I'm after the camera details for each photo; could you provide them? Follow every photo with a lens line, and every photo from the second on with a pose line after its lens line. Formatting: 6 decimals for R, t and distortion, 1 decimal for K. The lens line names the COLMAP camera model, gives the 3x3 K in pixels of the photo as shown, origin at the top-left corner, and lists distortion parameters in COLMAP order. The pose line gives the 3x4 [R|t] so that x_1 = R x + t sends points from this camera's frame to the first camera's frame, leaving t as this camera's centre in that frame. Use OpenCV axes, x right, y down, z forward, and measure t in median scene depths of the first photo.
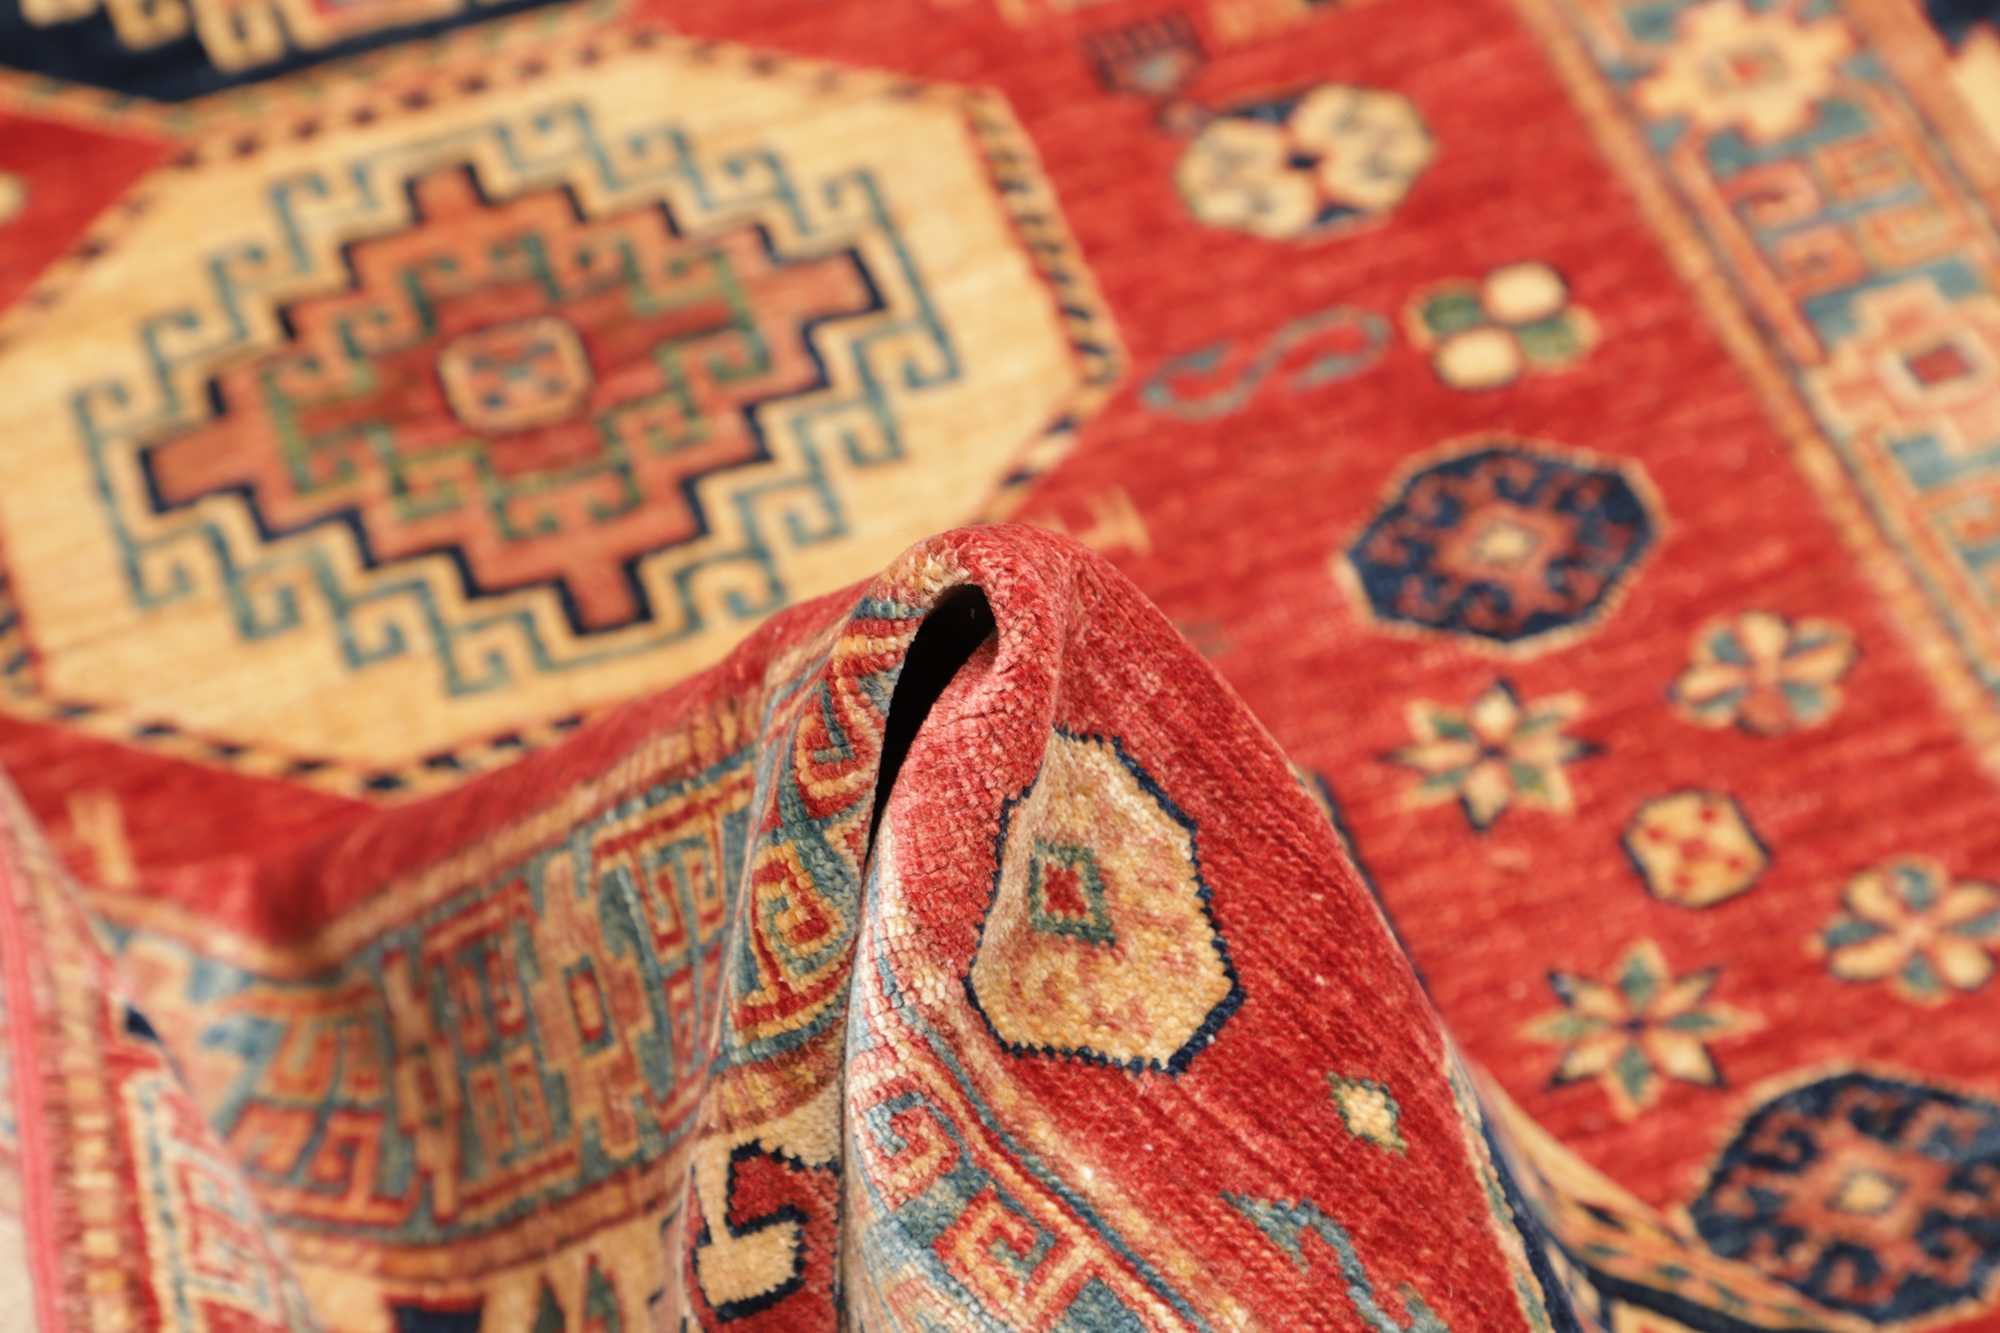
lens RADIAL K [[4764.9, 0, 957.4], [0, 4764.9, 637.5], [0, 0, 1]] dist [0.443318, 0.000000]
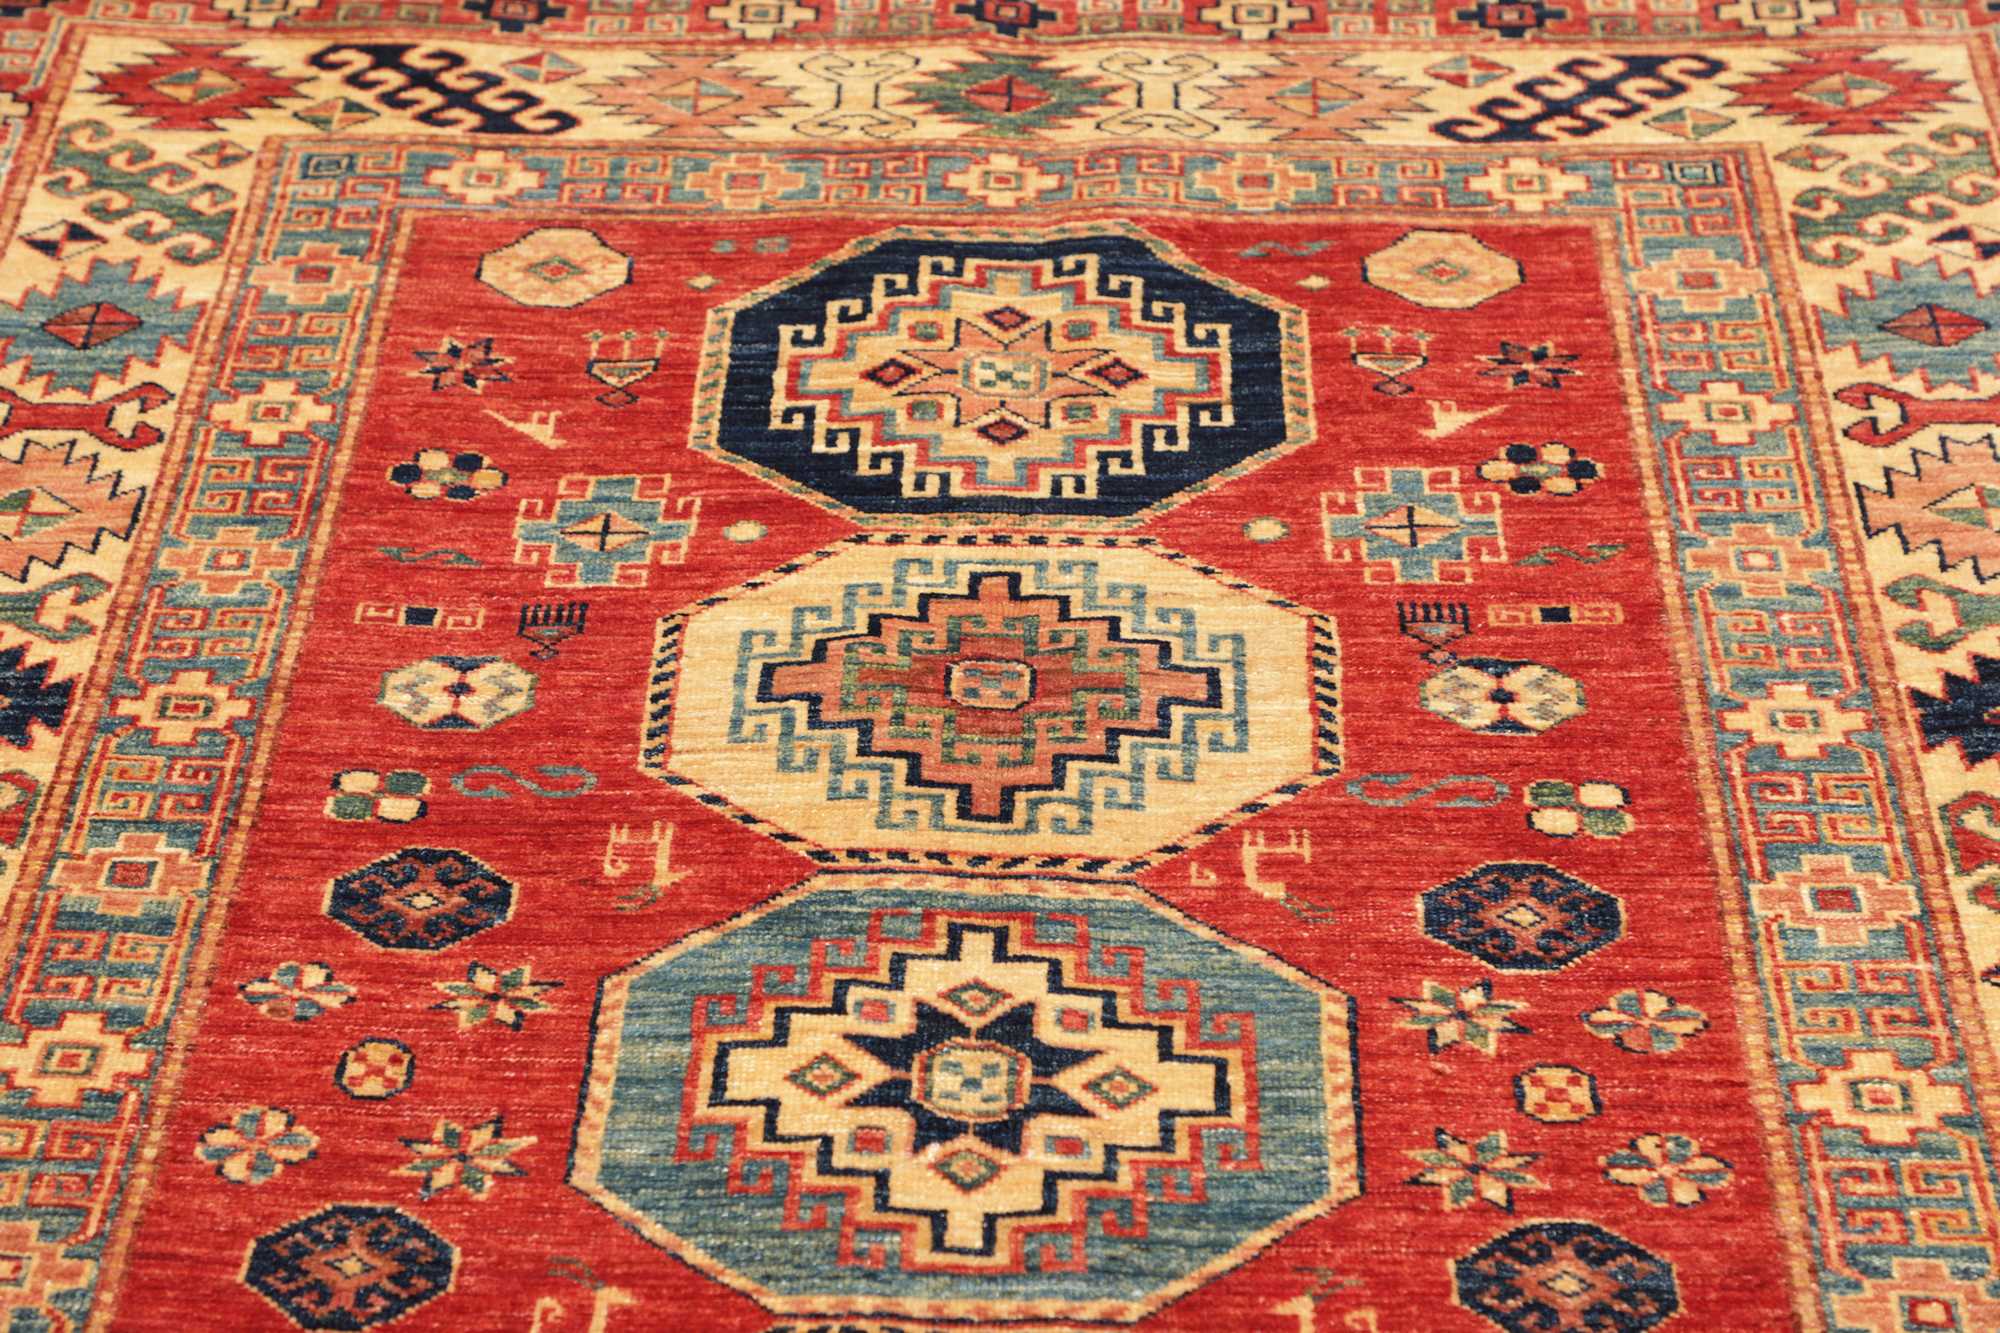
lens RADIAL K [[4257.8, 0, 972.8], [0, 4257.8, 680.8], [0, 0, 1]] dist [0.415849, 0.000000]
pose [[0.935036, 0.250763, -0.250649, 0.274072], [-0.300643, 0.935501, -0.185610, 0.221929], [0.187938, 0.248908, 0.950118, -0.404394]]
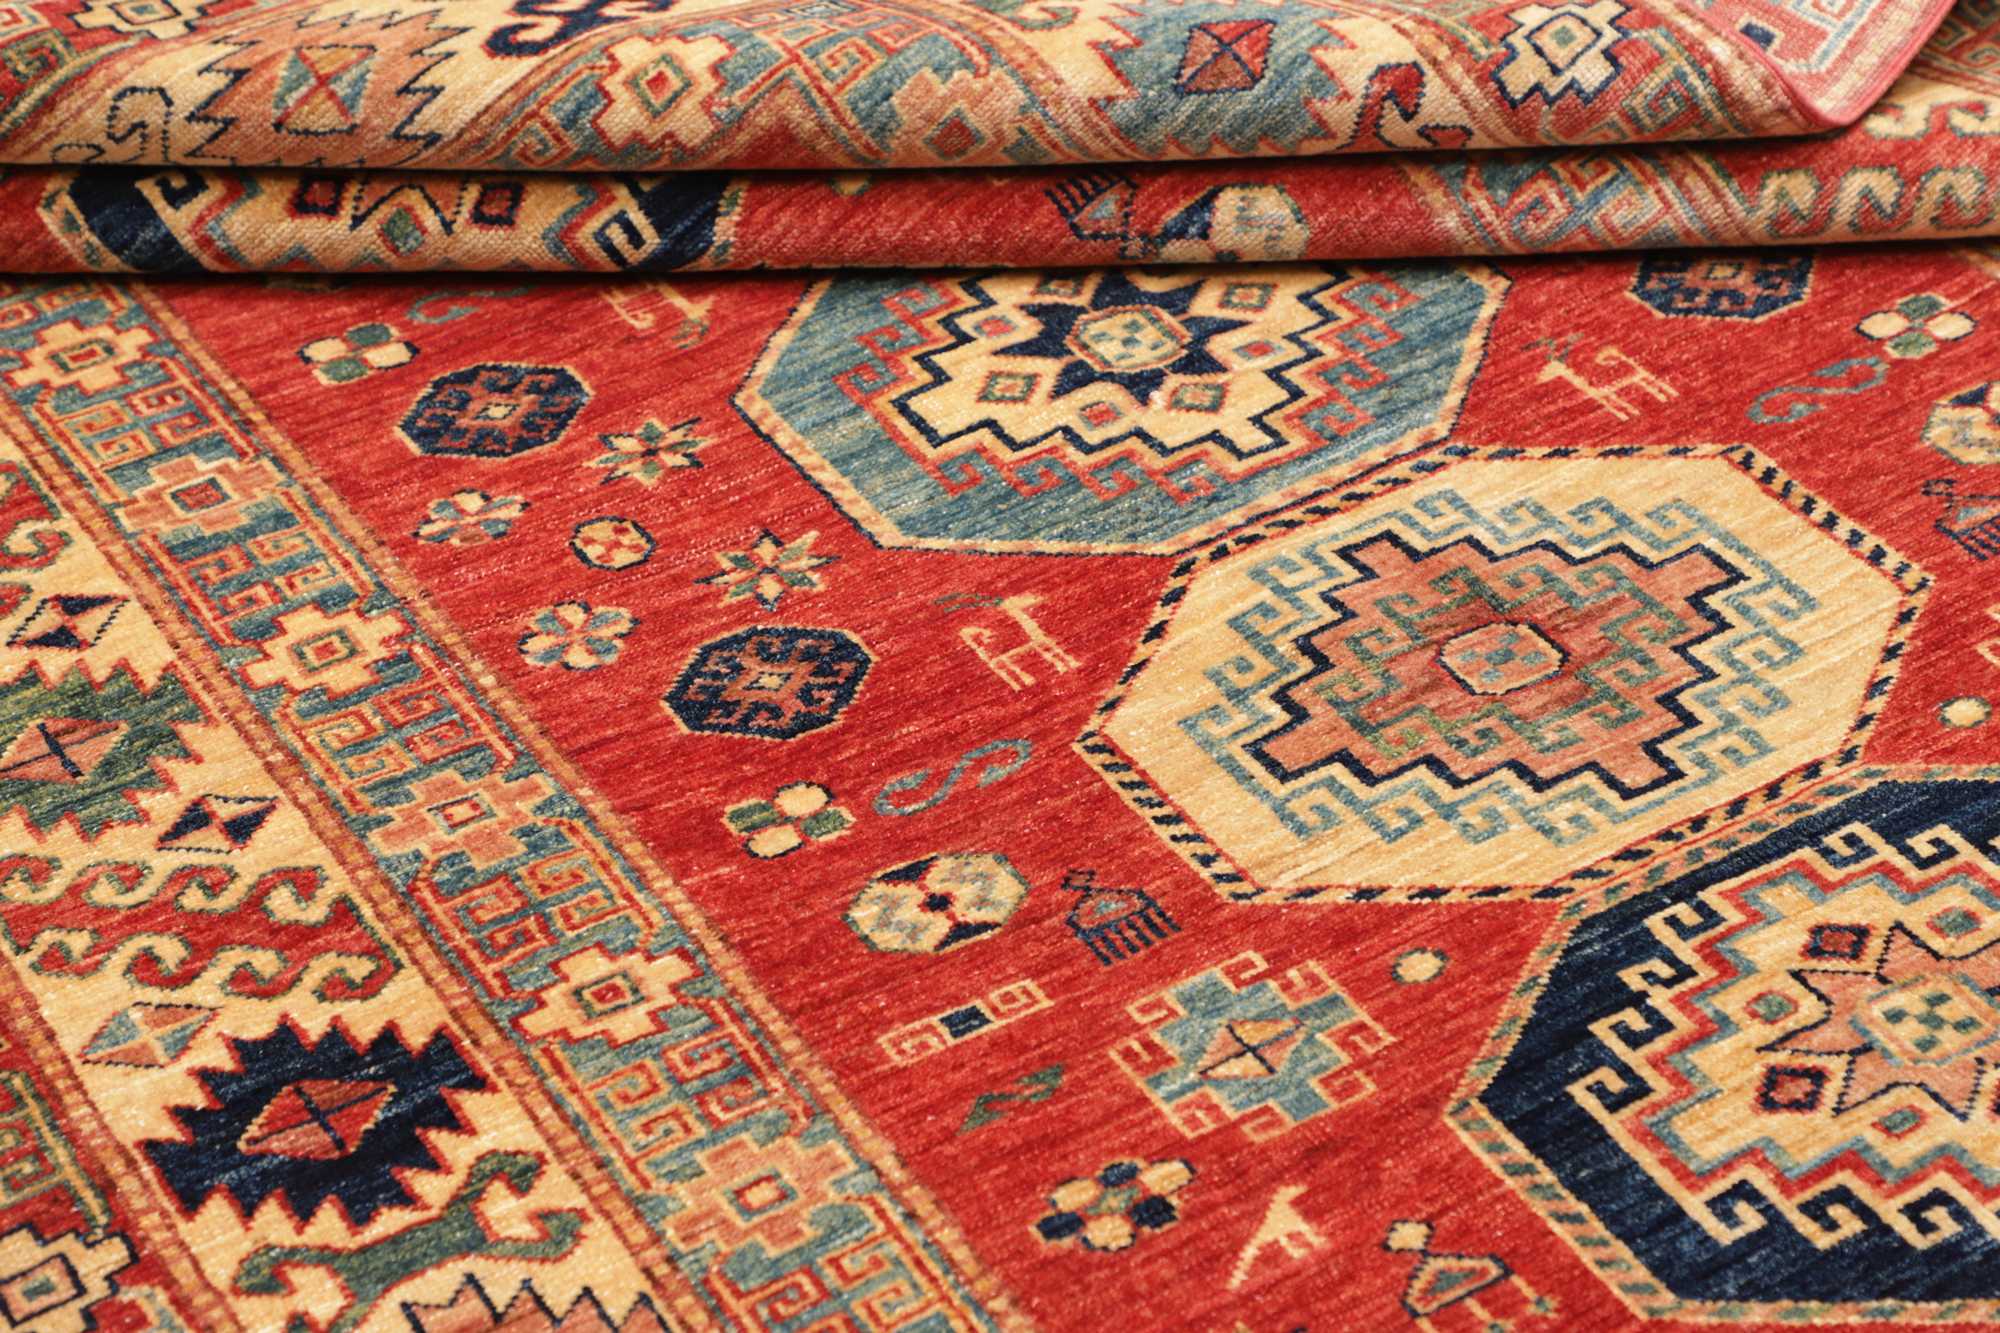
lens RADIAL K [[3953.5, 0, 993.3], [0, 3953.5, 659.2], [0, 0, 1]] dist [0.338462, 0.000000]
pose [[0.967798, -0.138148, 0.210432, -0.351736], [0.181879, 0.961685, -0.205140, 0.441647], [-0.174030, 0.236808, 0.955843, -0.286277]]
